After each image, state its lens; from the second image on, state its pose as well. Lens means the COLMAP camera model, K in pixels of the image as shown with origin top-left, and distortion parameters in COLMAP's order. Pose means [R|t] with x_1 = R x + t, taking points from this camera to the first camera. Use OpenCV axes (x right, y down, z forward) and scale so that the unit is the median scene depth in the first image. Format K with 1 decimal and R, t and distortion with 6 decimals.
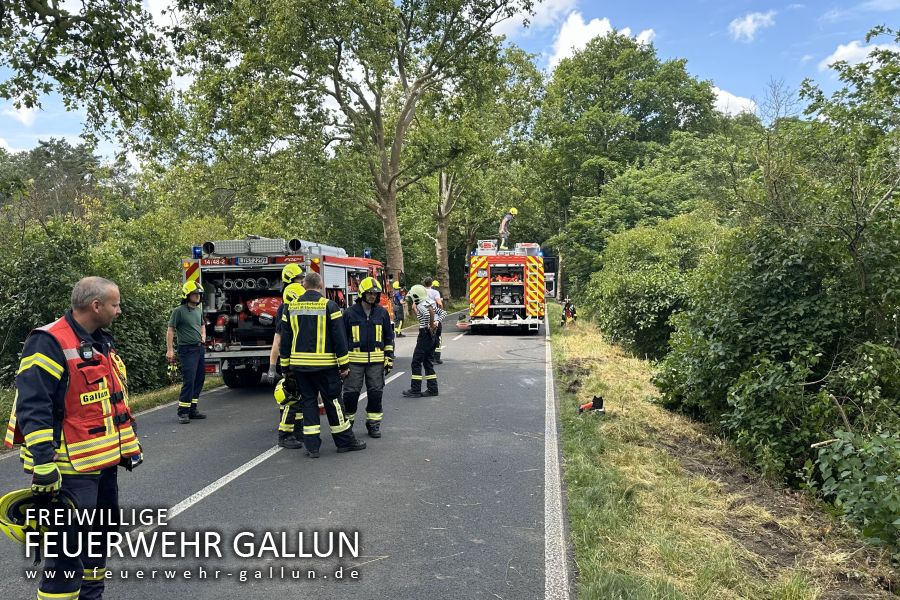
lens RADIAL K [[635.6, 0, 450.0], [0, 635.6, 300.0], [0, 0, 1]] dist [0.066028, 0.000112]
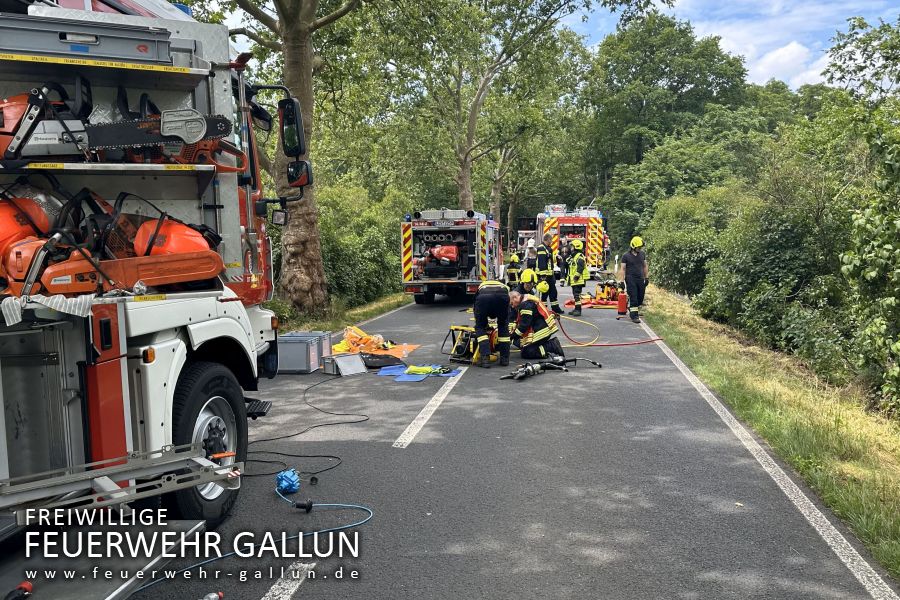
lens RADIAL K [[599.7, 0, 450.0], [0, 599.7, 300.0], [0, 0, 1]] dist [-0.002268, -0.003117]
pose [[0.998263, 0.012822, -0.057502, -0.075830], [-0.008502, 0.997166, 0.074747, 0.006366], [0.058297, -0.074129, 0.995543, -0.188673]]
